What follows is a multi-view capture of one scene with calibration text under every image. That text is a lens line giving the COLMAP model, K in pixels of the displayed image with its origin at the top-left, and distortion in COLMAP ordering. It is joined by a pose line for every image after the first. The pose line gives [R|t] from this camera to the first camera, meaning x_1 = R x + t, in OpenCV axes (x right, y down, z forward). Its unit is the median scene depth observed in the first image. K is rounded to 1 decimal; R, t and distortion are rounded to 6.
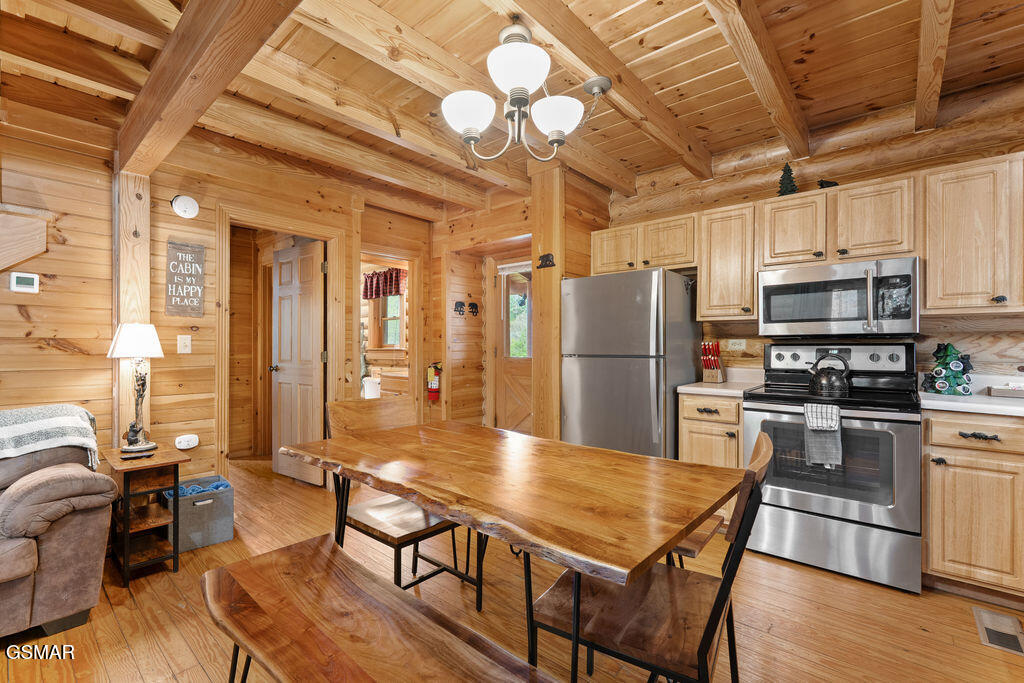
lens RADIAL K [[448.2, 0, 508.2], [0, 448.2, 346.1], [0, 0, 1]] dist [-0.004826, -0.000068]
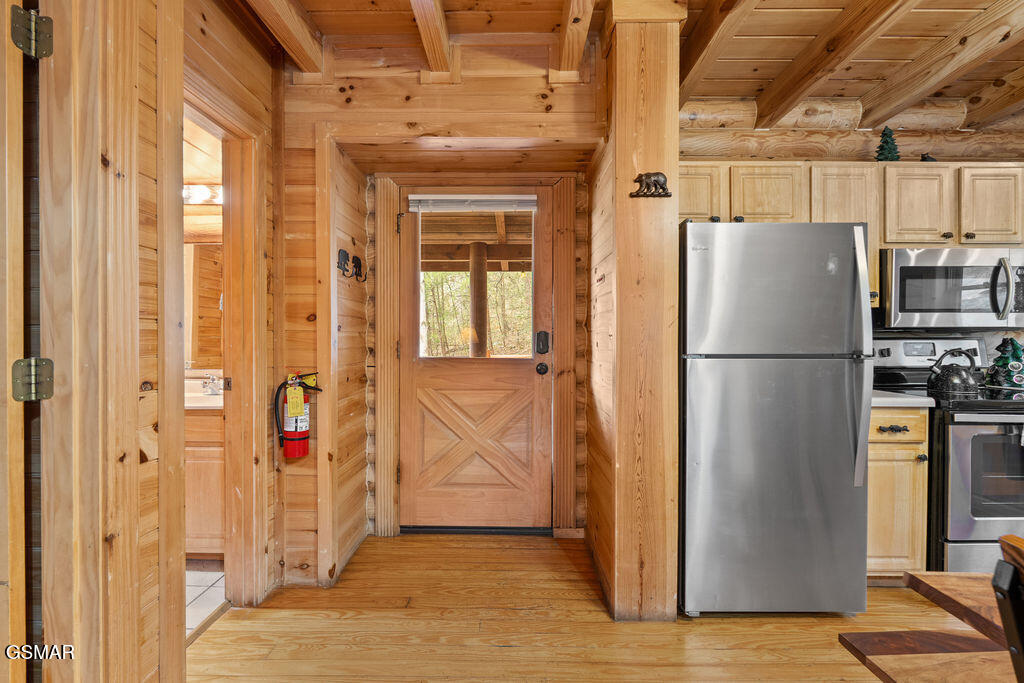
lens RADIAL K [[448.2, 0, 509.8], [0, 448.2, 341.9], [0, 0, 1]] dist [-0.004826, -0.000068]
pose [[0.759081, -0.001465, 0.650994, -0.492224], [-0.002386, 0.999984, 0.005033, 0.000743], [-0.650992, -0.005374, 0.759066, 0.840819]]
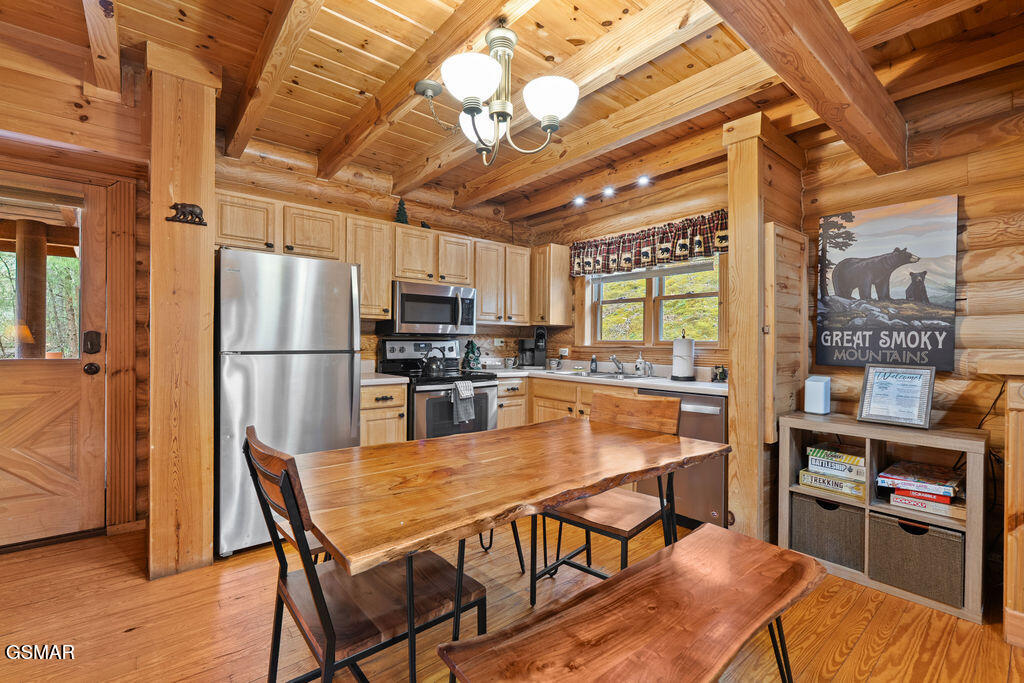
lens RADIAL K [[448.2, 0, 510.2], [0, 448.2, 342.7], [0, 0, 1]] dist [-0.004826, -0.000068]
pose [[0.158831, -0.000005, 0.987306, -0.608765], [-0.006697, 0.999977, 0.001083, 0.000307], [-0.987283, -0.006784, 0.158827, 0.498765]]
